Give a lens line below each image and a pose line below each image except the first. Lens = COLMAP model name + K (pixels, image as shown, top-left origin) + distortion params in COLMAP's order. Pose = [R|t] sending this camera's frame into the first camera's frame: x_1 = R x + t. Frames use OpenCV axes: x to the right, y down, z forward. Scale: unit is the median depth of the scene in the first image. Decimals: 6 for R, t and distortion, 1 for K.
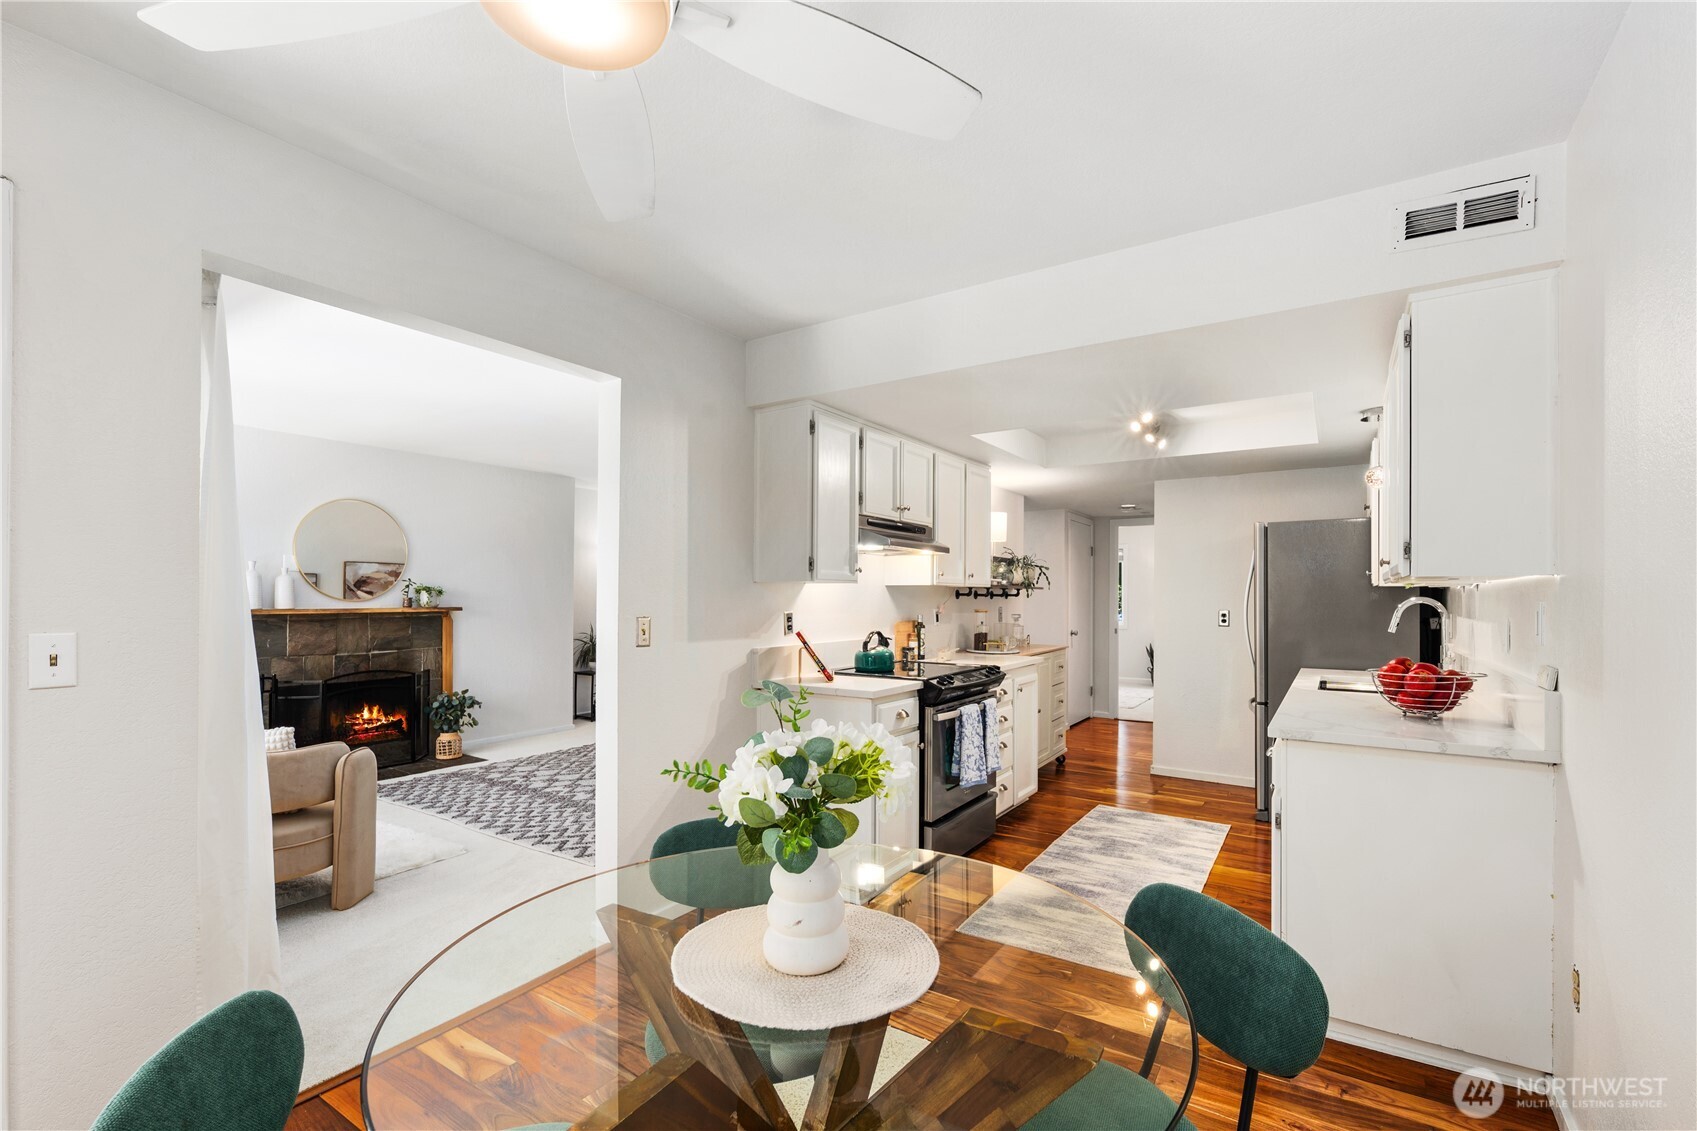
lens RADIAL K [[748.3, 0, 855.8], [0, 748.3, 589.9], [0, 0, 1]] dist [0.002428, -0.002097]
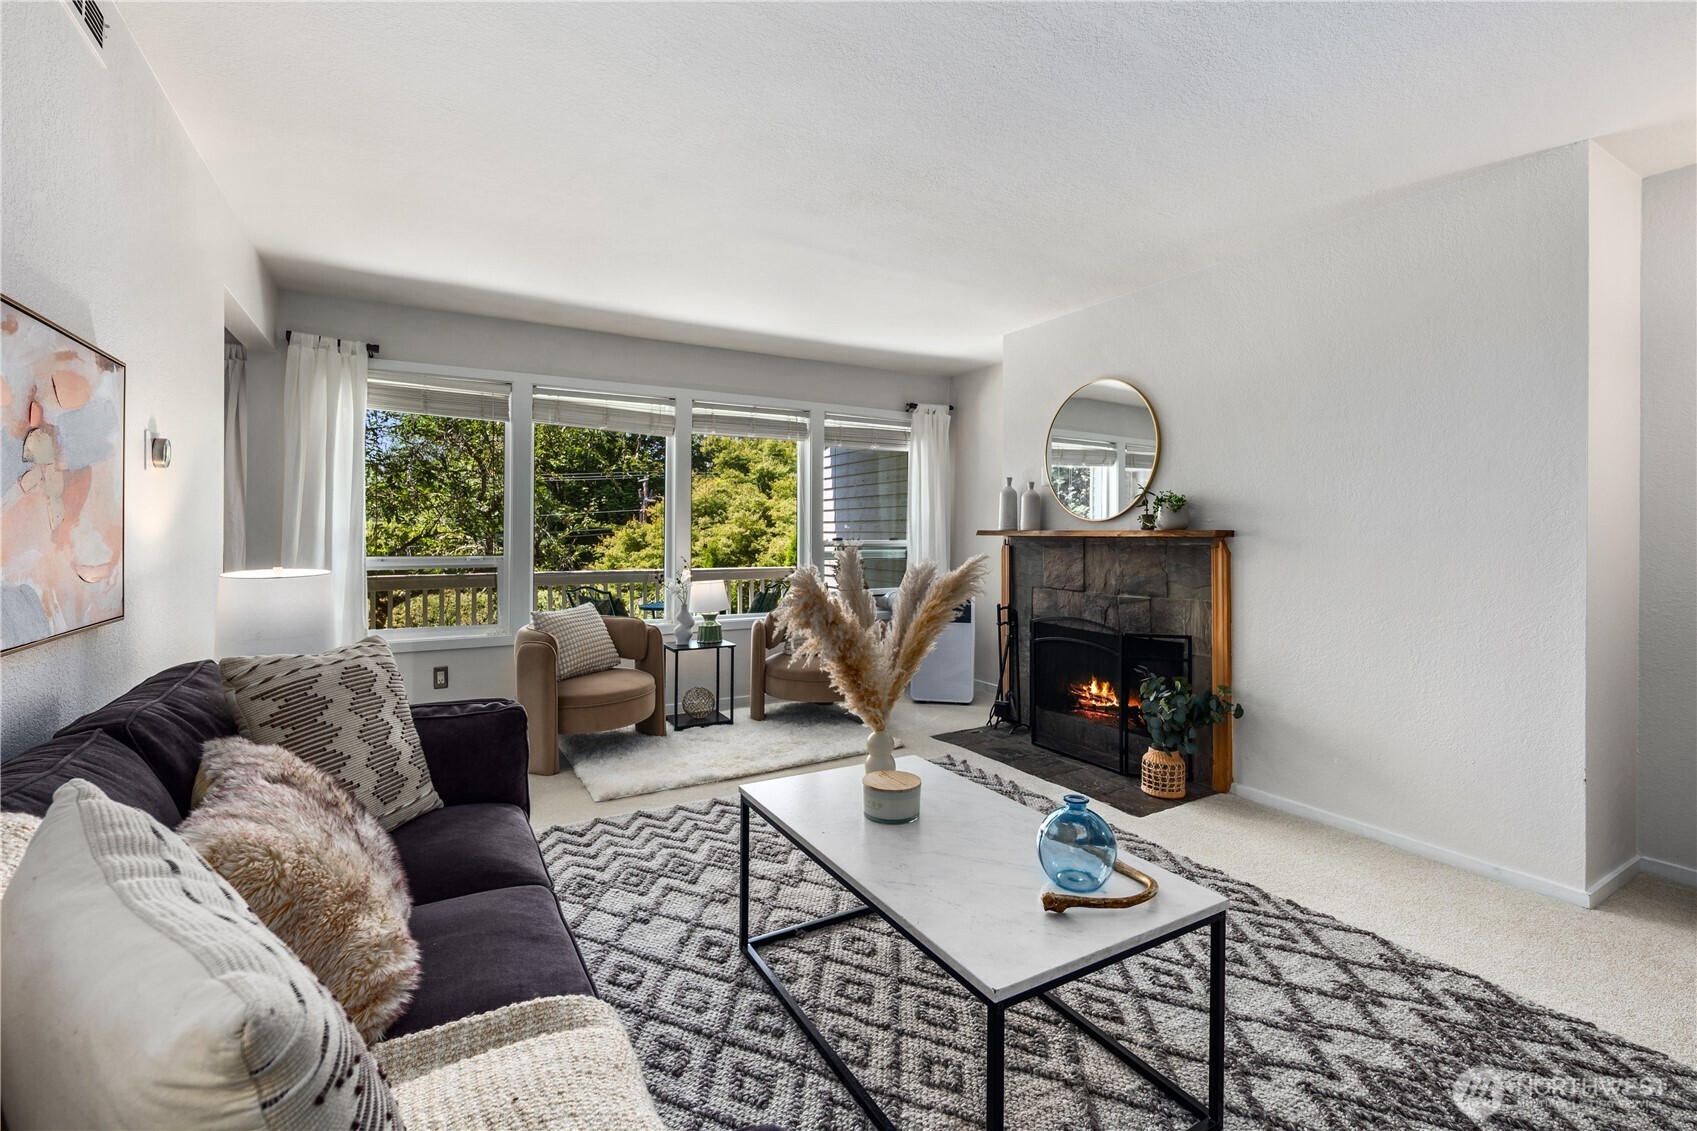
lens RADIAL K [[748.3, 0, 848.3], [0, 748.3, 525.6], [0, 0, 1]] dist [0.002428, -0.002097]
pose [[-0.447127, -0.016965, -0.894310, 0.087146], [0.004545, 0.999764, -0.021238, 0.034001], [0.894459, -0.013561, -0.446944, 1.124806]]
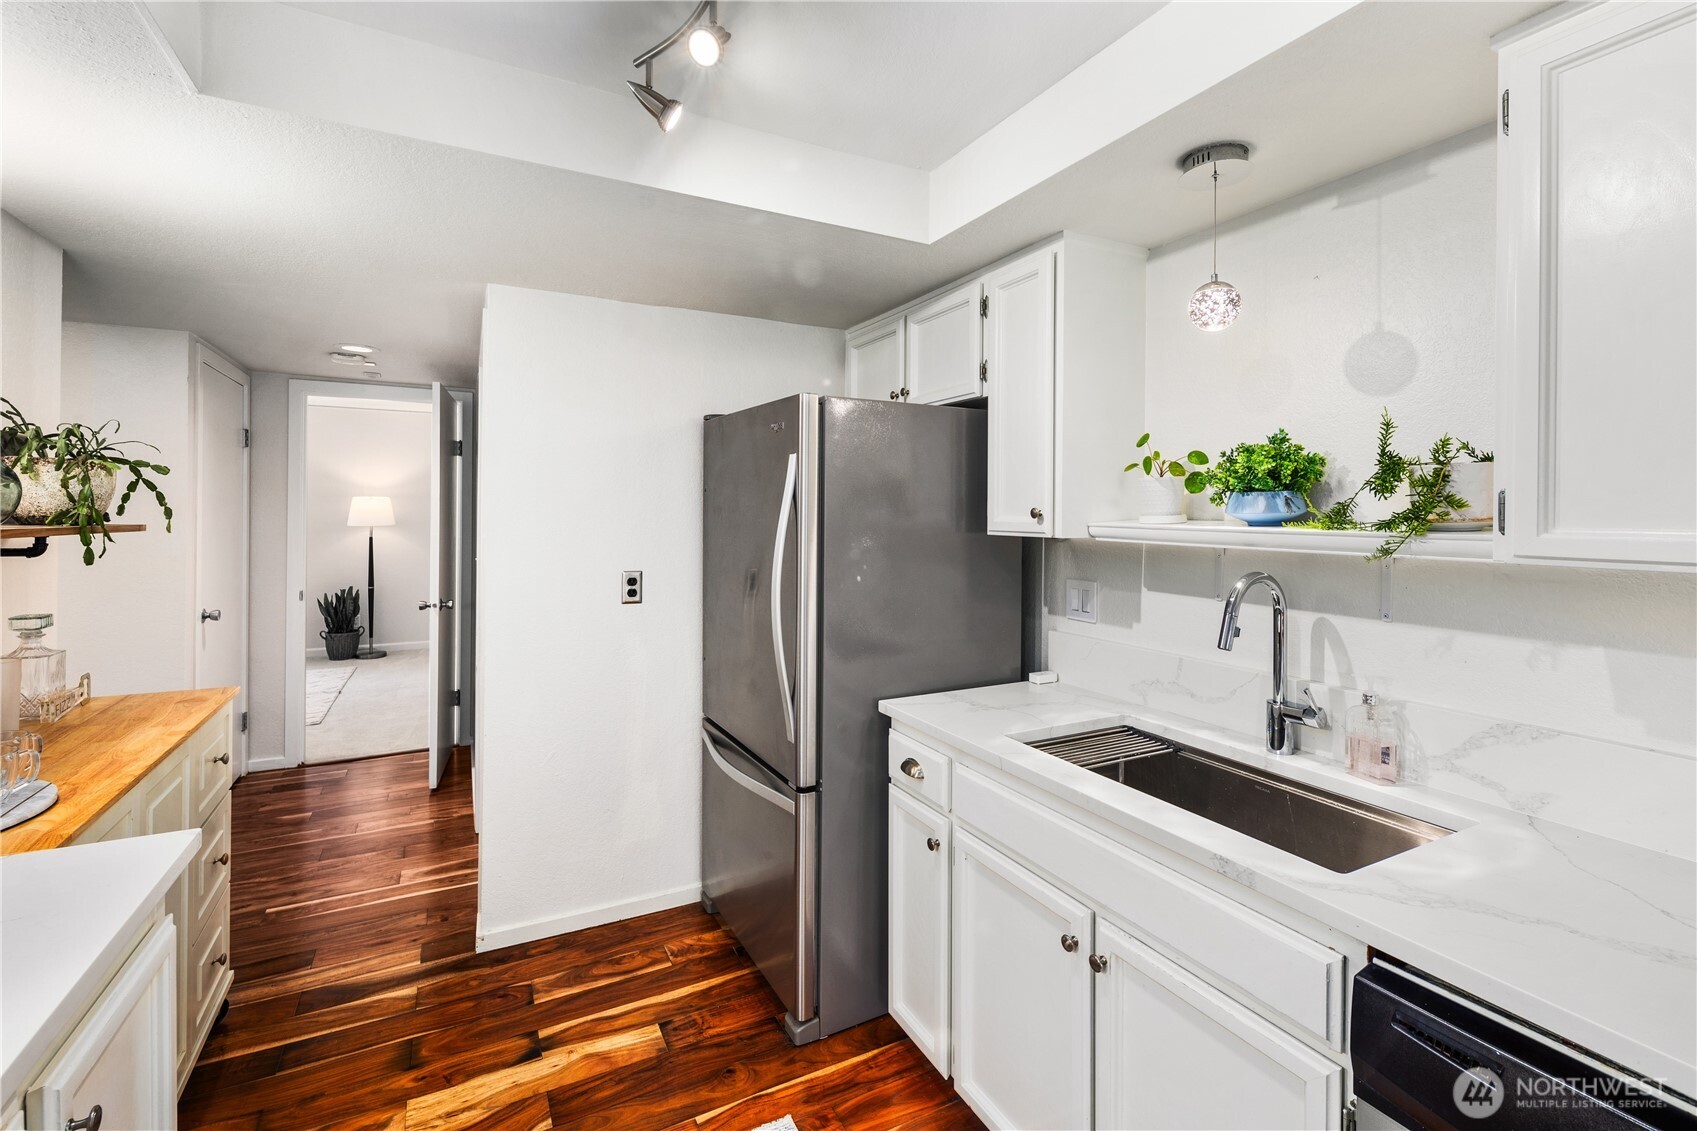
lens RADIAL K [[748.3, 0, 846.6], [0, 748.3, 511.8], [0, 0, 1]] dist [0.002428, -0.002097]
pose [[0.495999, -0.001081, 0.868322, 0.121878], [-0.013190, 0.999874, 0.008779, -0.017742], [-0.868223, -0.015807, 0.495922, 0.596230]]
